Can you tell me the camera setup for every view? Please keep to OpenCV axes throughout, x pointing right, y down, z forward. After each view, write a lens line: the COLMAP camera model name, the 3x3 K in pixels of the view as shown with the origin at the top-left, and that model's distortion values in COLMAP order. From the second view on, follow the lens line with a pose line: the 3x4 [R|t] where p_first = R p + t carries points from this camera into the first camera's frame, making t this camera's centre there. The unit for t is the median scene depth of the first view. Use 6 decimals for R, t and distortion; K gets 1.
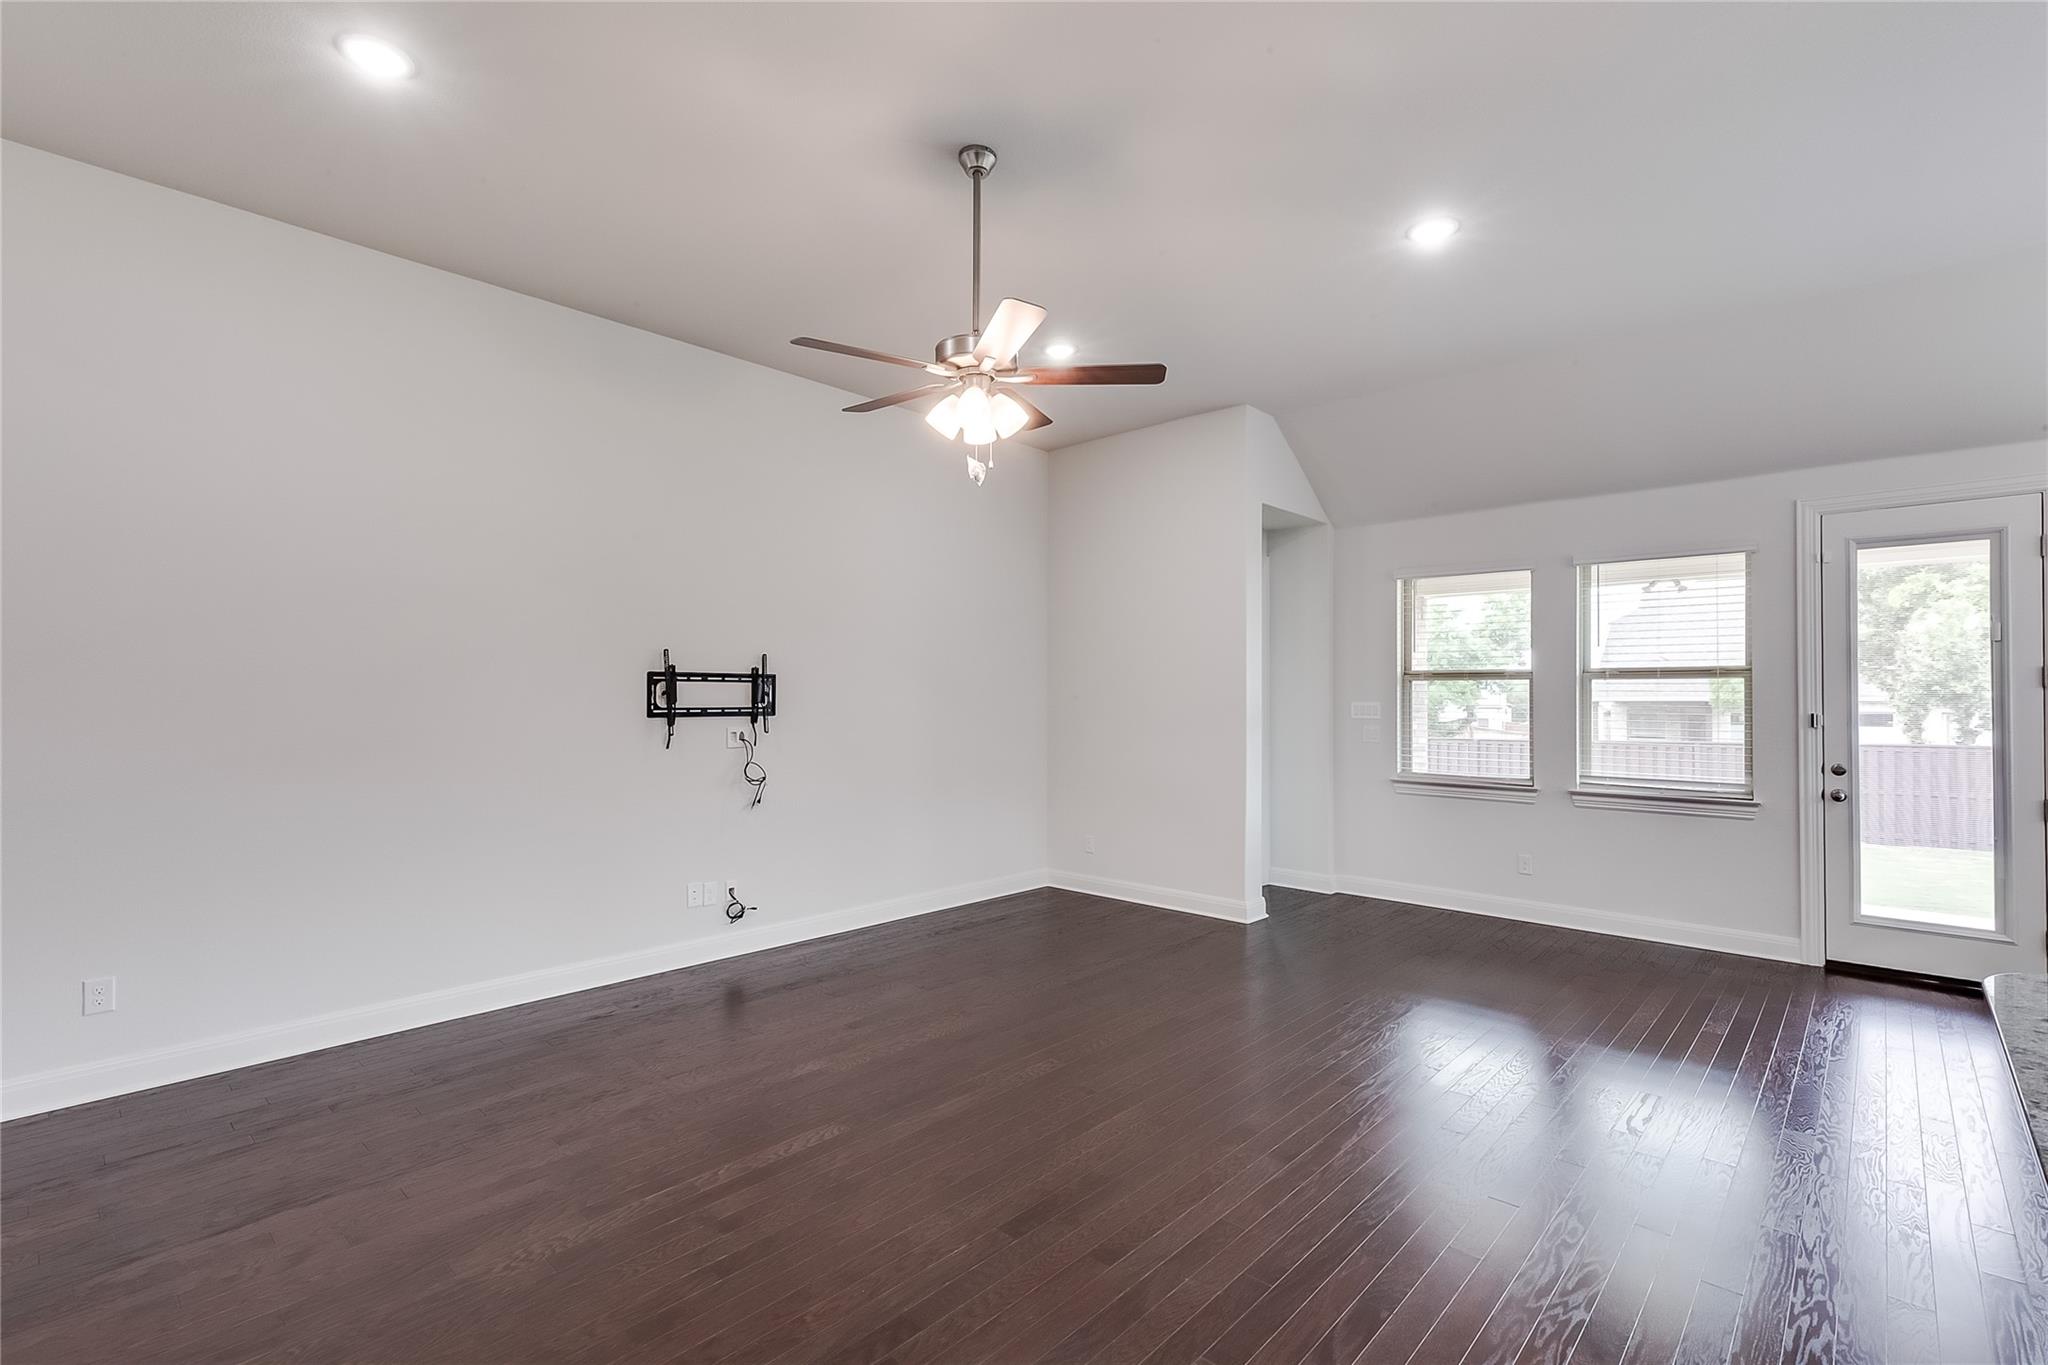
lens RADIAL K [[919.7, 0, 1027.2], [0, 919.7, 687.3], [0, 0, 1]] dist [0.001095, -0.000038]
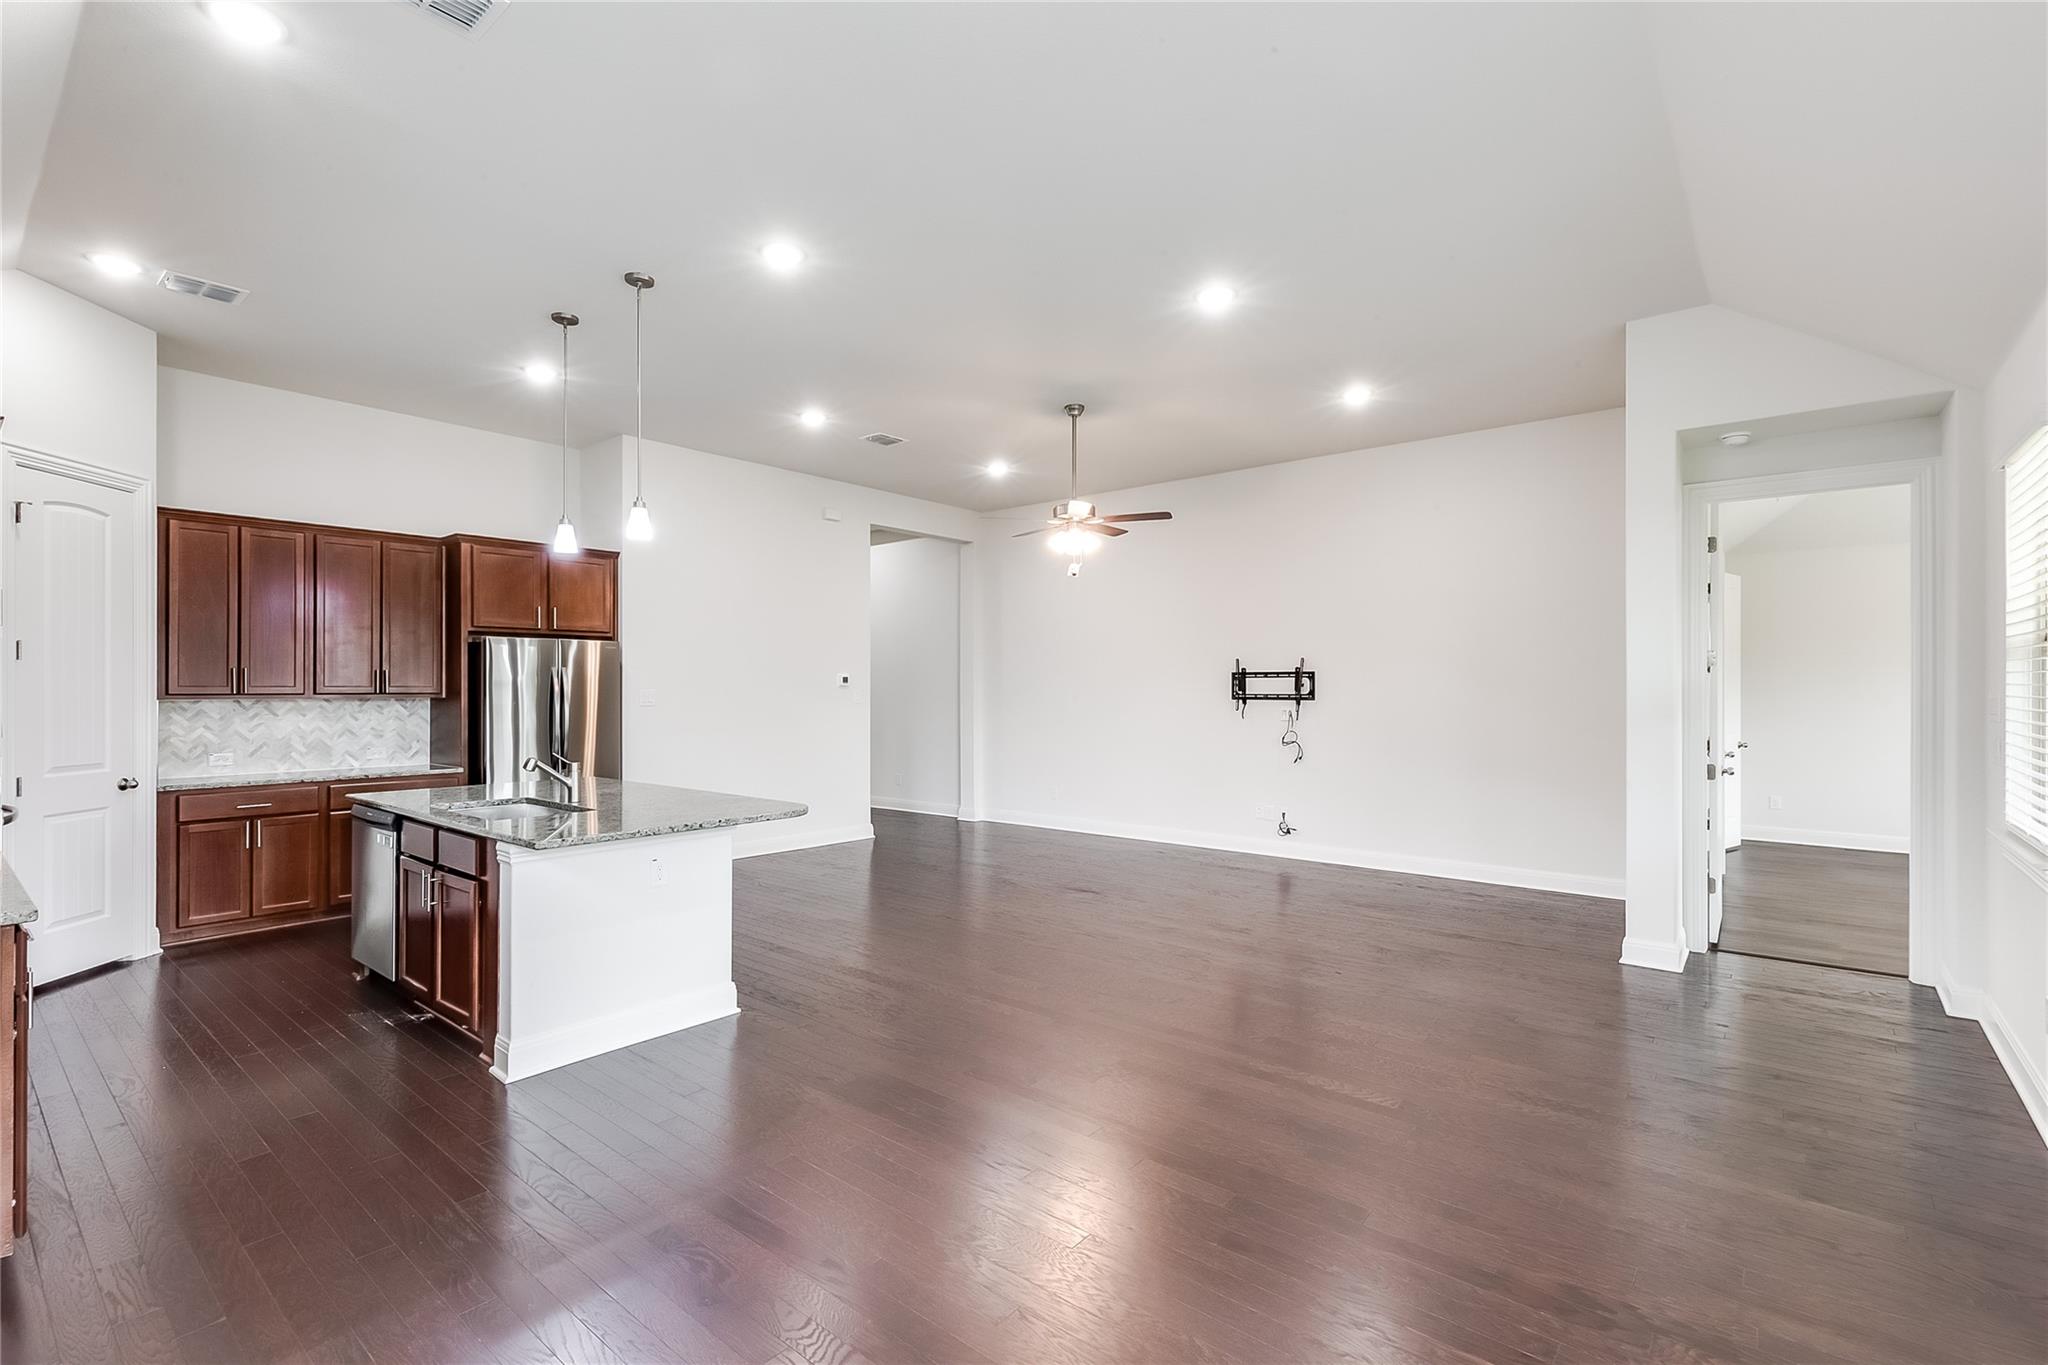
lens RADIAL K [[919.7, 0, 1027.2], [0, 919.7, 687.3], [0, 0, 1]] dist [0.001095, -0.000038]
pose [[0.052294, -0.007848, -0.998601, 1.191979], [0.013217, 0.999887, -0.007166, 0.016184], [0.998544, -0.012824, 0.052392, 0.504360]]
